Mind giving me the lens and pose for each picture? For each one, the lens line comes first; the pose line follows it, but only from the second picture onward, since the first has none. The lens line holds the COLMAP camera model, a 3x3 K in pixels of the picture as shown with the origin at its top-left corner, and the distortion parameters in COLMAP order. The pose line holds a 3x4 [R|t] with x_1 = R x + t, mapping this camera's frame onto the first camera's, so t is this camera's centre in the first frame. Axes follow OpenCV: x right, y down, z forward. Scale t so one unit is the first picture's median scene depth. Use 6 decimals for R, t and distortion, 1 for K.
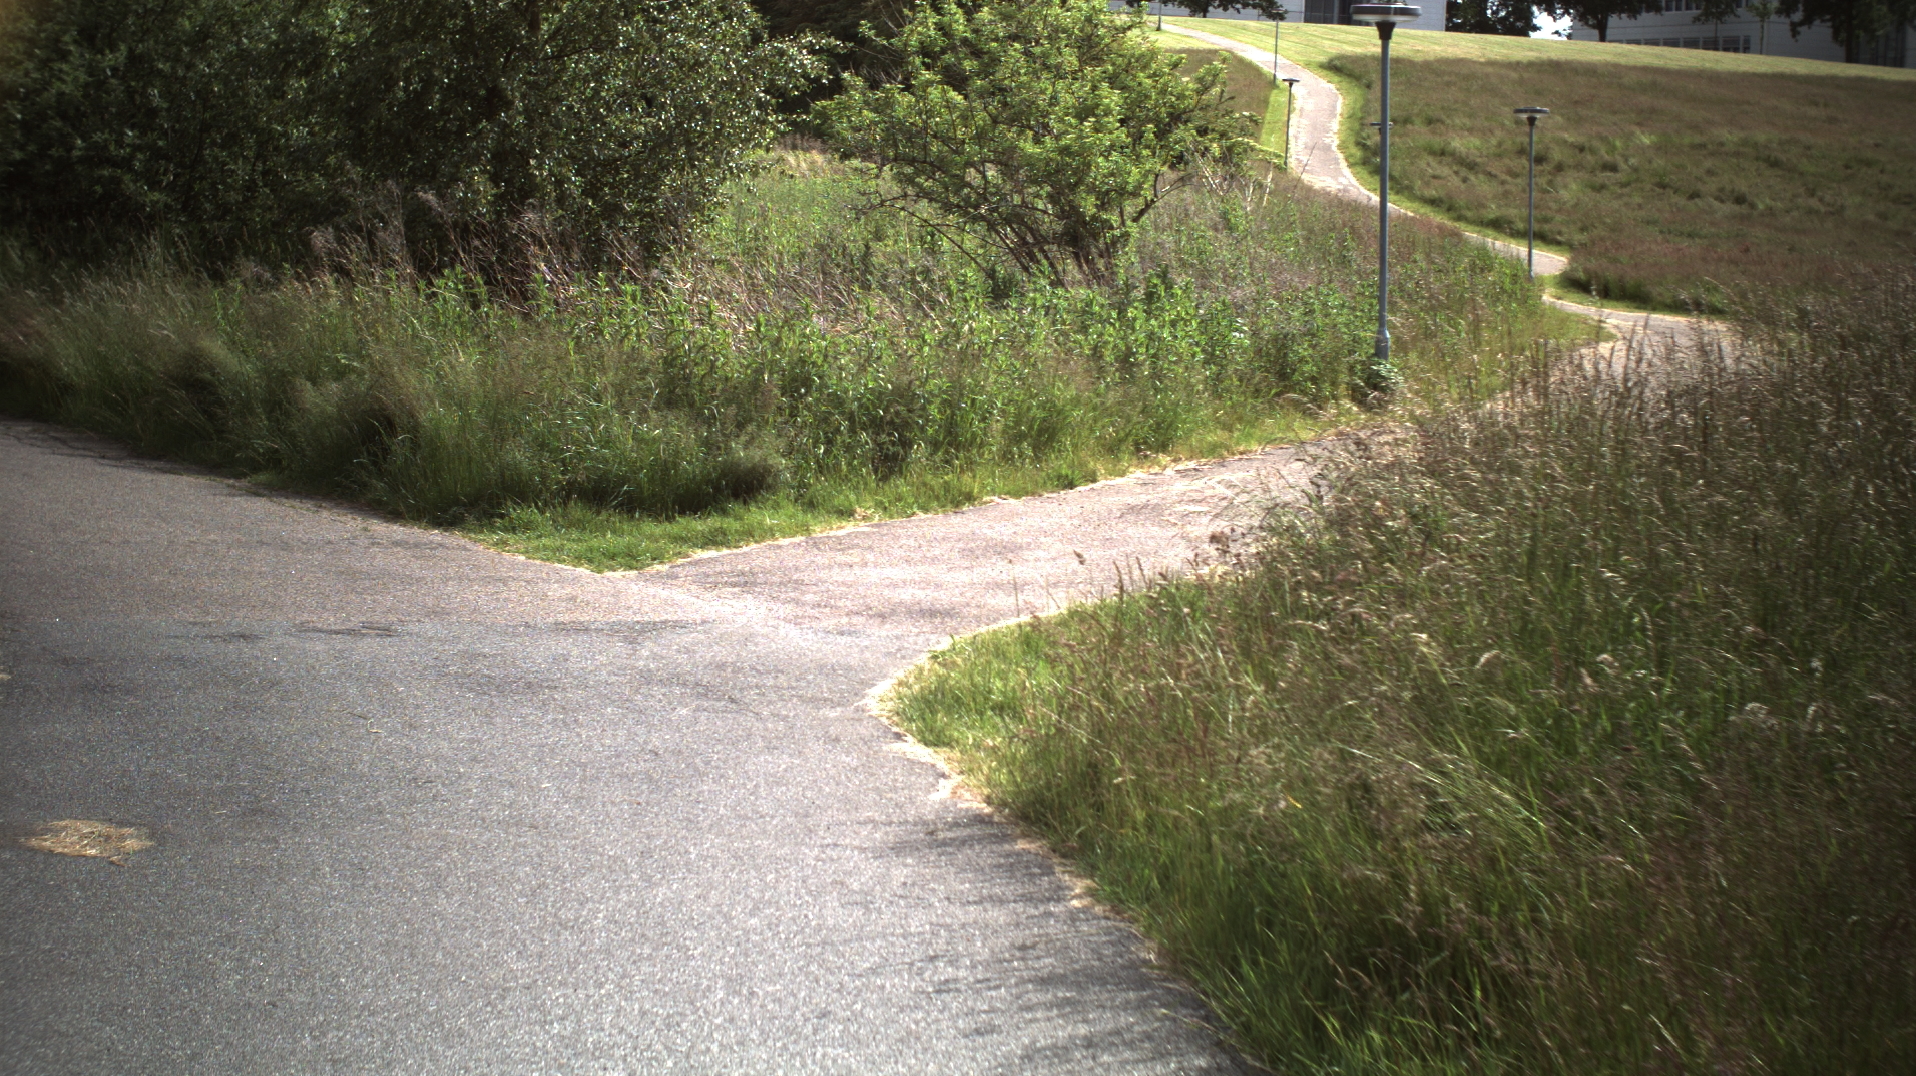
lens RADIAL K [[3376.7, 0, 958.0], [0, 3376.7, 538.0], [0, 0, 1]] dist [-0.293701, 0.411236]
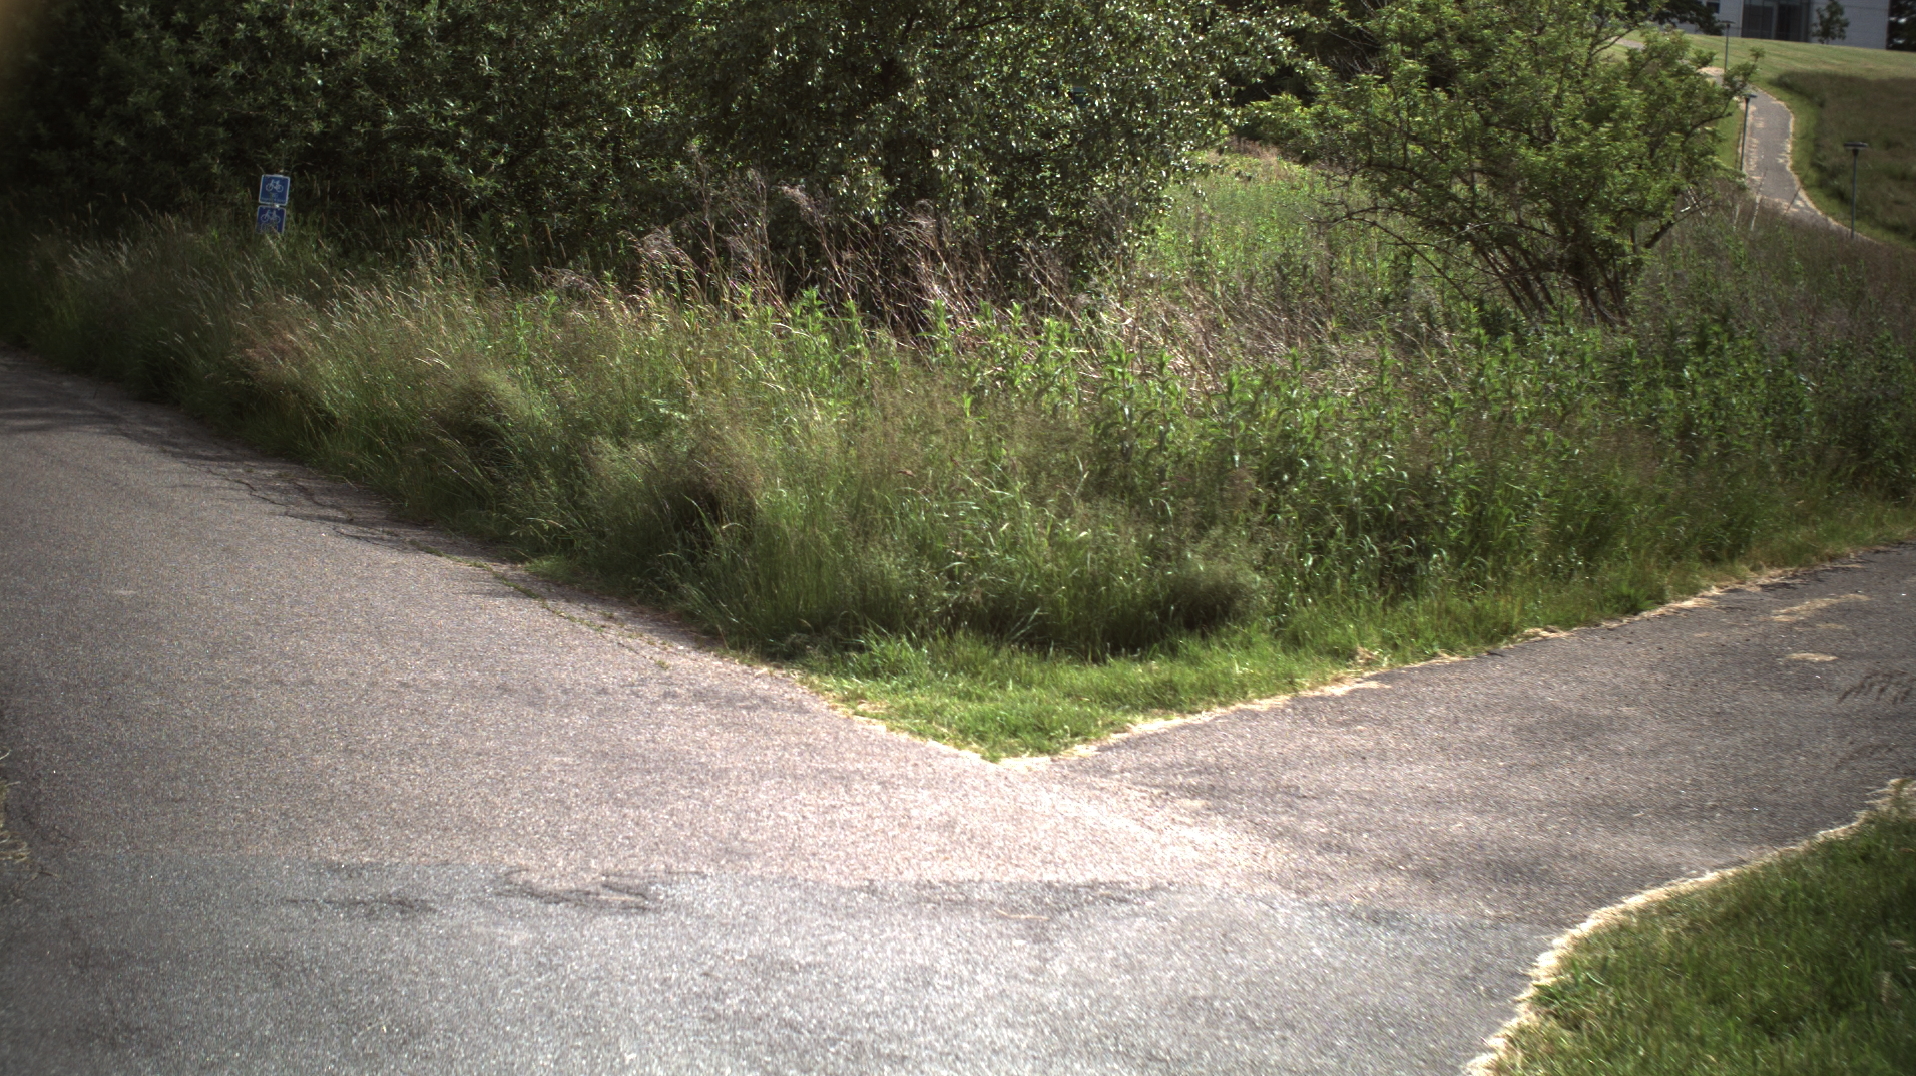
lens RADIAL K [[3376.7, 0, 958.0], [0, 3376.7, 538.0], [0, 0, 1]] dist [-0.293701, 0.411236]
pose [[0.992069, 0.036250, -0.120350, -0.023473], [-0.036376, 0.999338, 0.001148, -0.023917], [0.120312, 0.003239, 0.992731, 0.227092]]
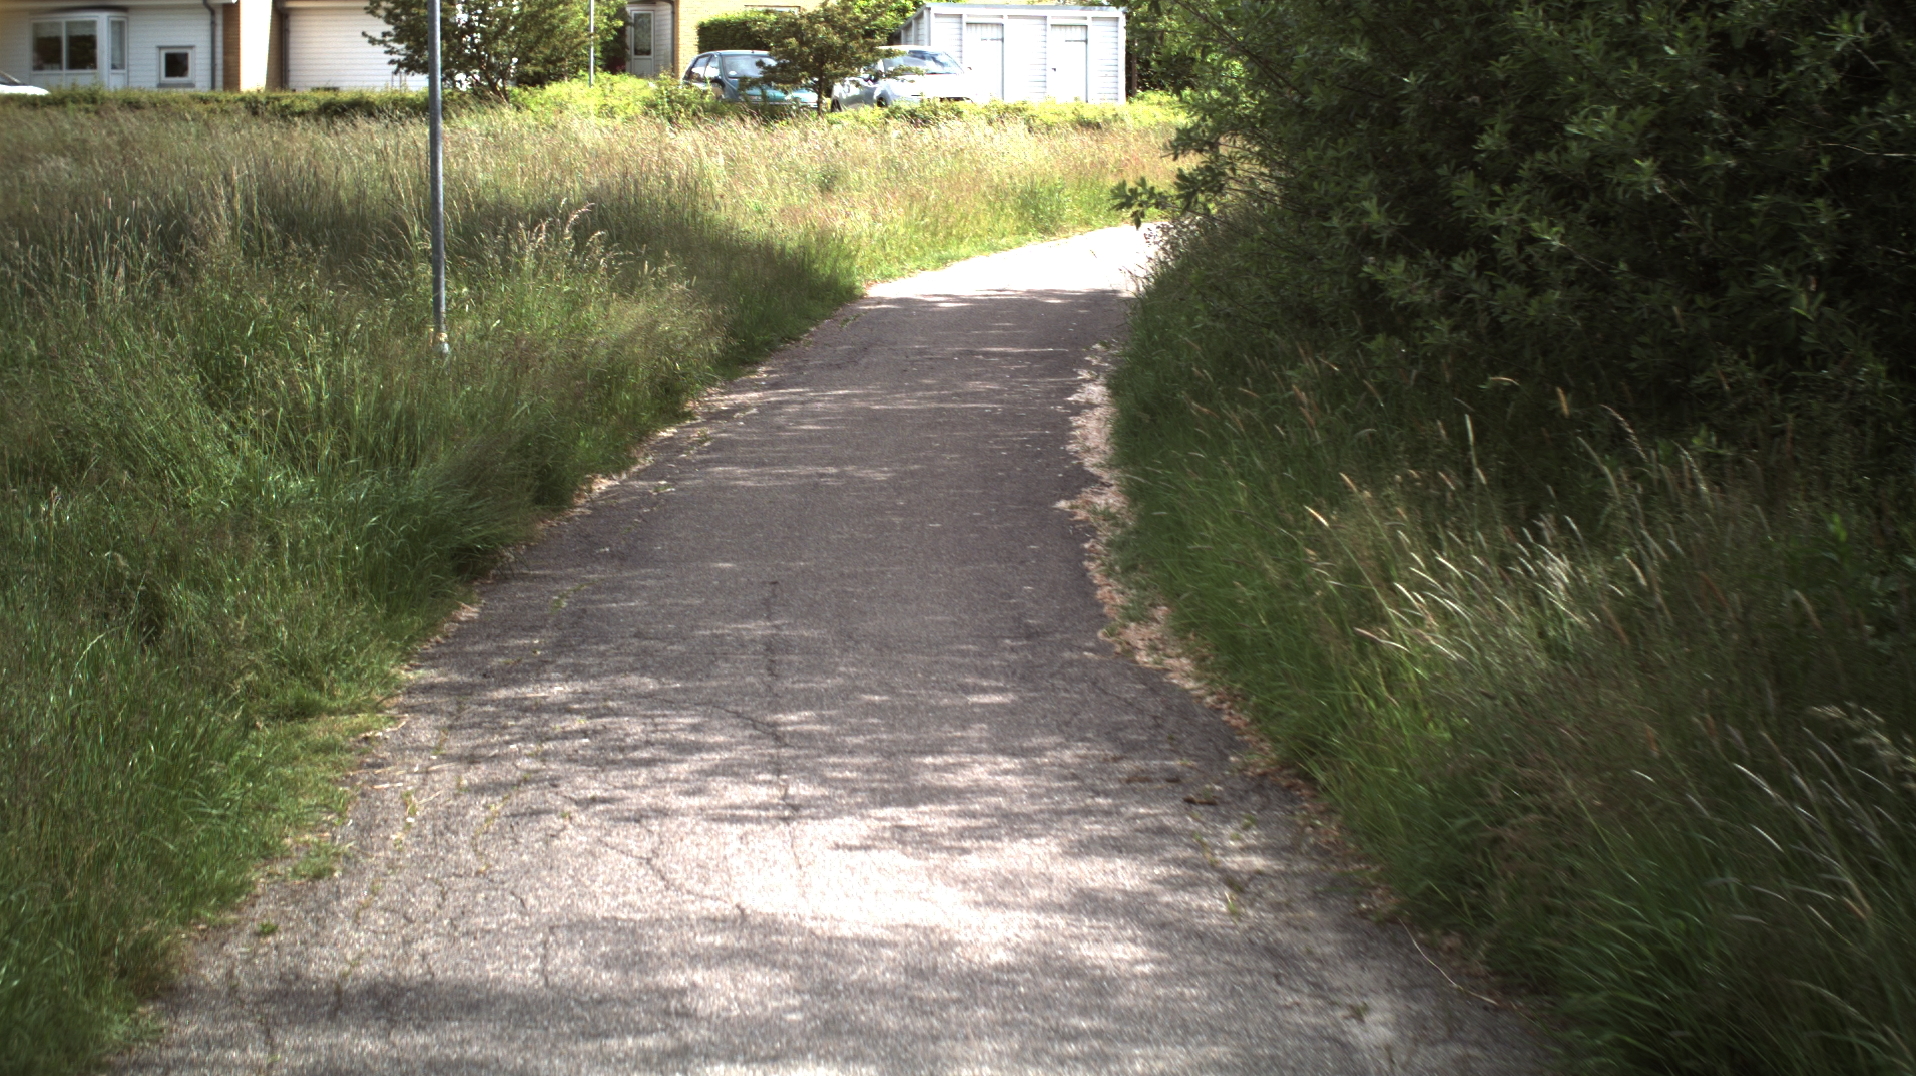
lens RADIAL K [[3376.7, 0, 958.0], [0, 3376.7, 538.0], [0, 0, 1]] dist [-0.293701, 0.411236]
pose [[0.848595, 0.020469, -0.528647, -0.266585], [-0.027447, 0.999609, -0.005354, -0.099215], [0.528331, 0.019053, 0.848825, 0.862504]]
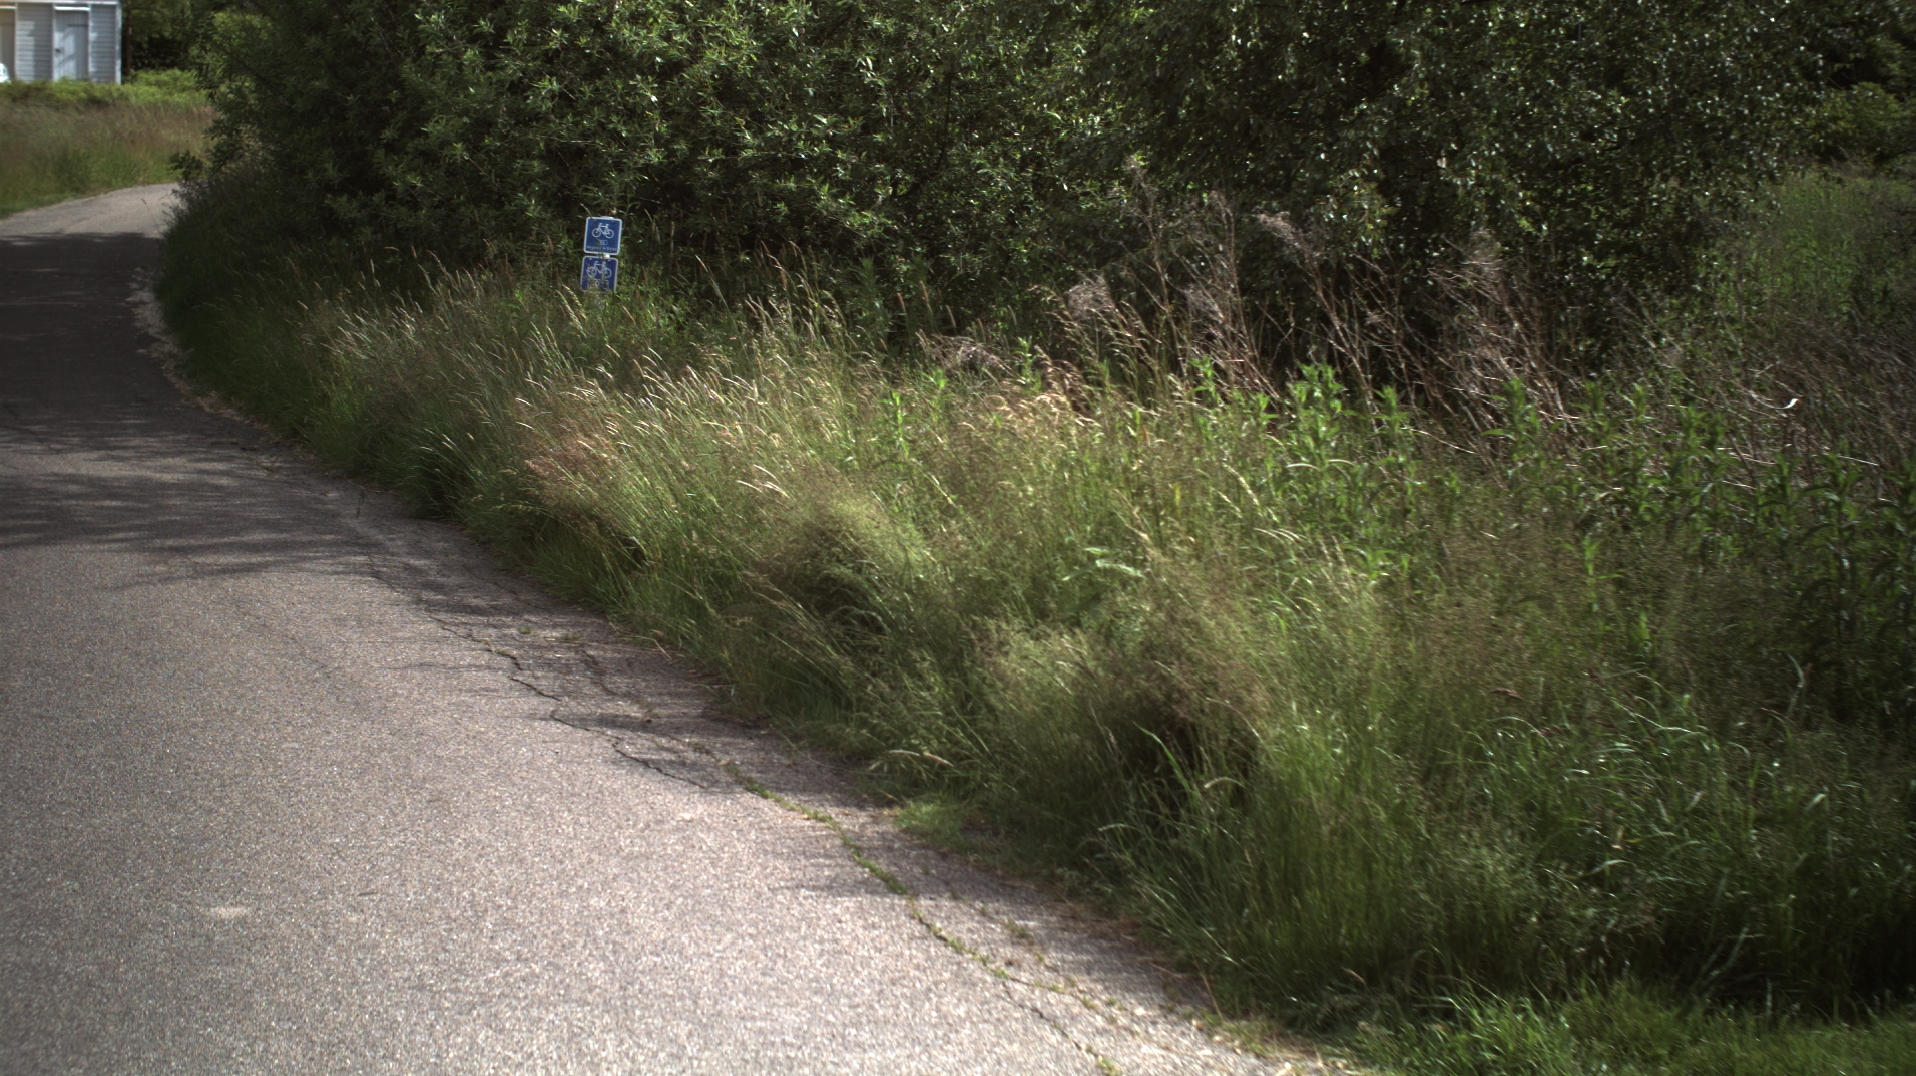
lens RADIAL K [[3376.7, 0, 958.0], [0, 3376.7, 538.0], [0, 0, 1]] dist [-0.293701, 0.411236]
pose [[0.968353, 0.011488, -0.249321, -0.070778], [-0.012441, 0.999920, -0.002247, -0.047994], [0.249275, 0.005278, 0.968418, 0.450047]]
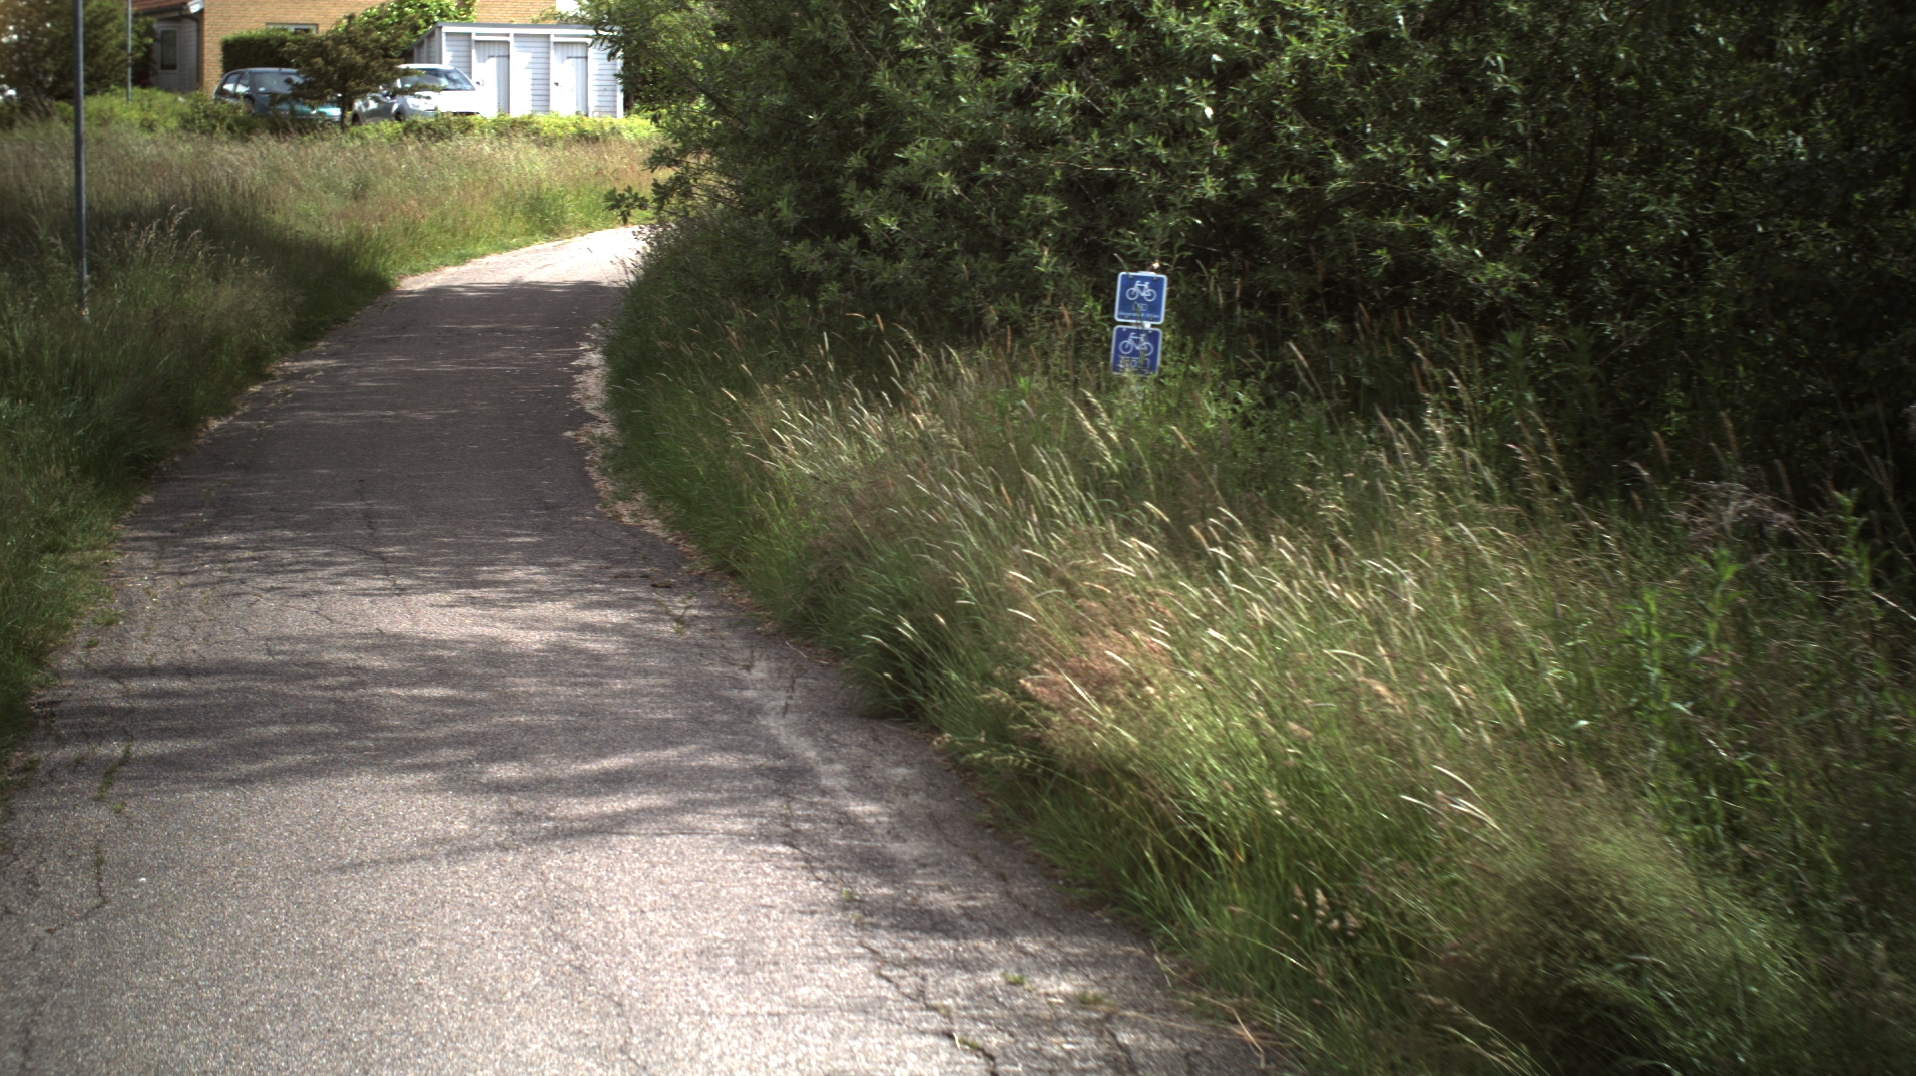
lens RADIAL K [[3376.7, 0, 958.0], [0, 3376.7, 538.0], [0, 0, 1]] dist [-0.293701, 0.411236]
pose [[0.917165, 0.011046, -0.398355, -0.152213], [-0.016668, 0.999804, -0.010654, -0.073473], [0.398159, 0.016411, 0.917169, 0.663983]]
